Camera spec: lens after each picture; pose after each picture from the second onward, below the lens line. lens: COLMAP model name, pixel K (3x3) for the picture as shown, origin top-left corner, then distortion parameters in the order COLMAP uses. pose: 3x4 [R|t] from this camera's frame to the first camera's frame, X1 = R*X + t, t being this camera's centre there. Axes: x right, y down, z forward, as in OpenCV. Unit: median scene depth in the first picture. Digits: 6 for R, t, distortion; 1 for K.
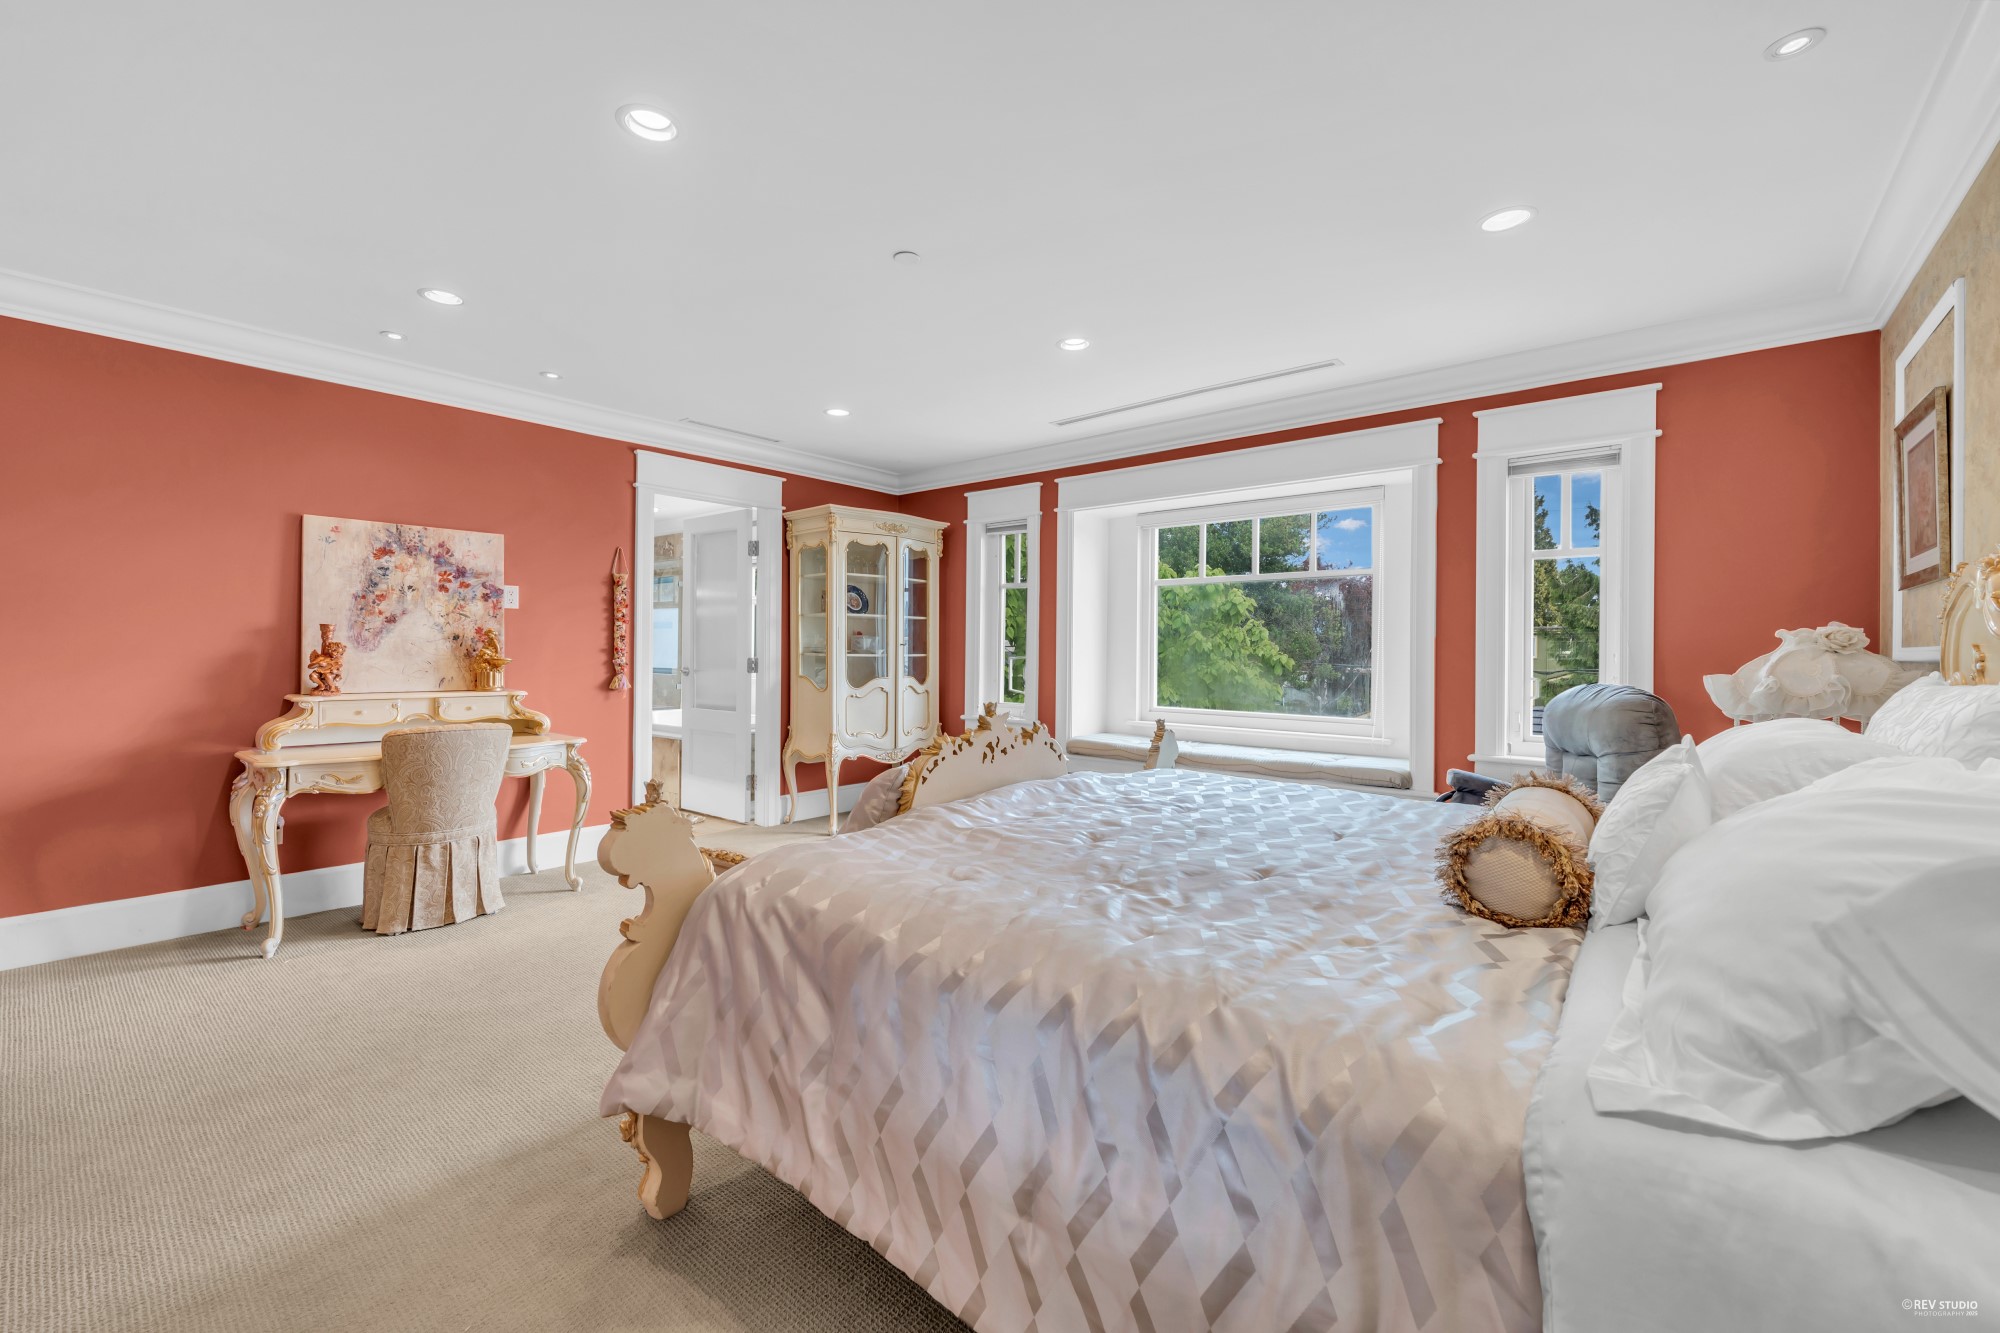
lens RADIAL K [[819.7, 0, 995.8], [0, 819.7, 653.8], [0, 0, 1]] dist [0.001226, 0.000016]
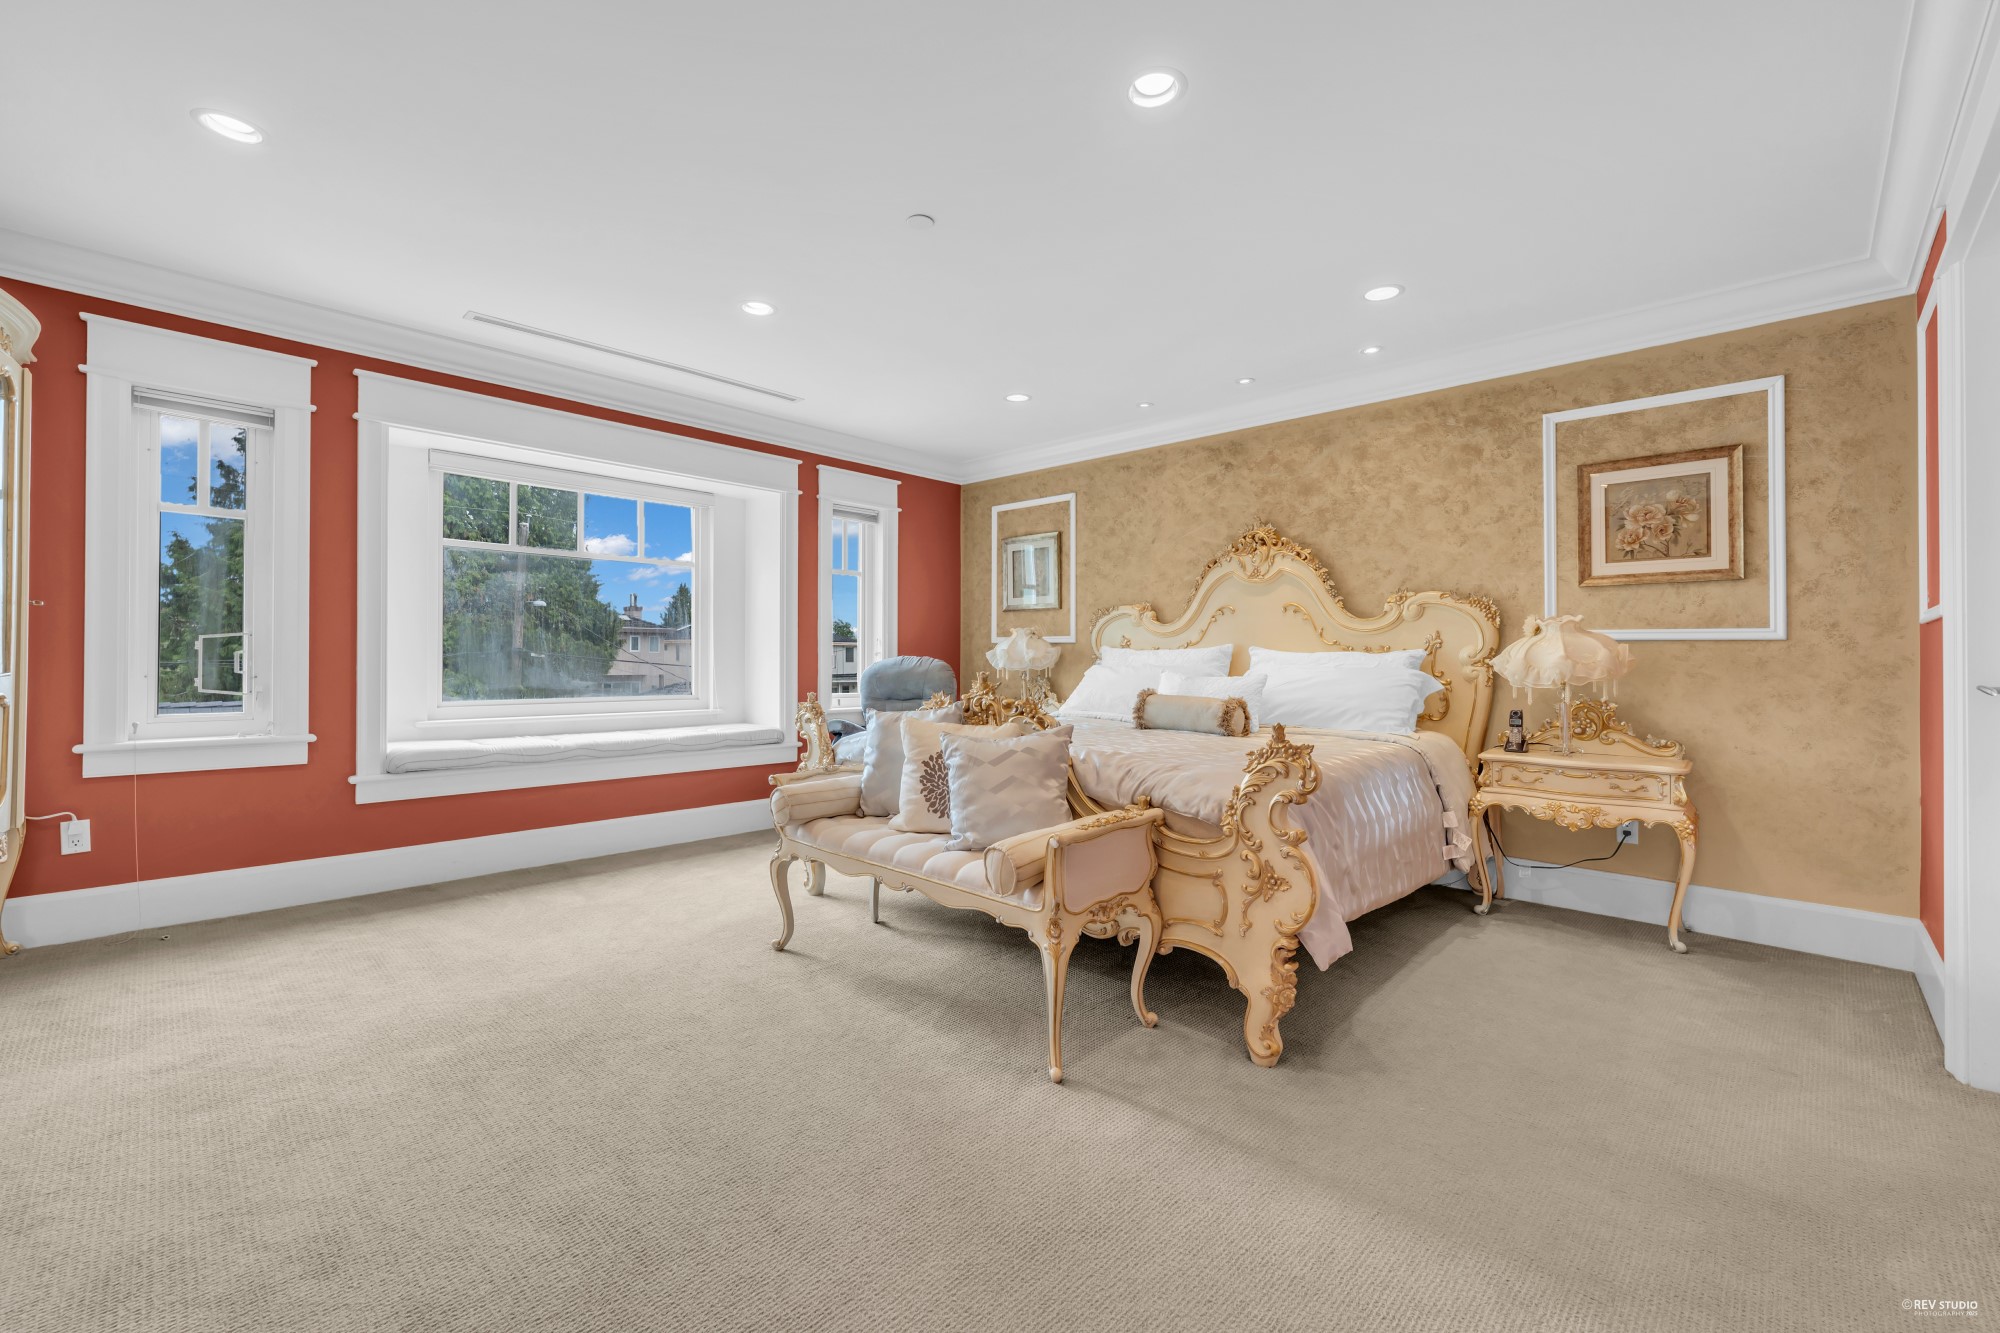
lens RADIAL K [[819.7, 0, 995.8], [0, 819.7, 653.8], [0, 0, 1]] dist [0.001226, 0.000016]
pose [[0.070529, -0.011750, 0.997441, -0.547378], [-0.014457, 0.999814, 0.012800, 0.002732], [-0.997405, -0.015323, 0.070346, 0.422265]]
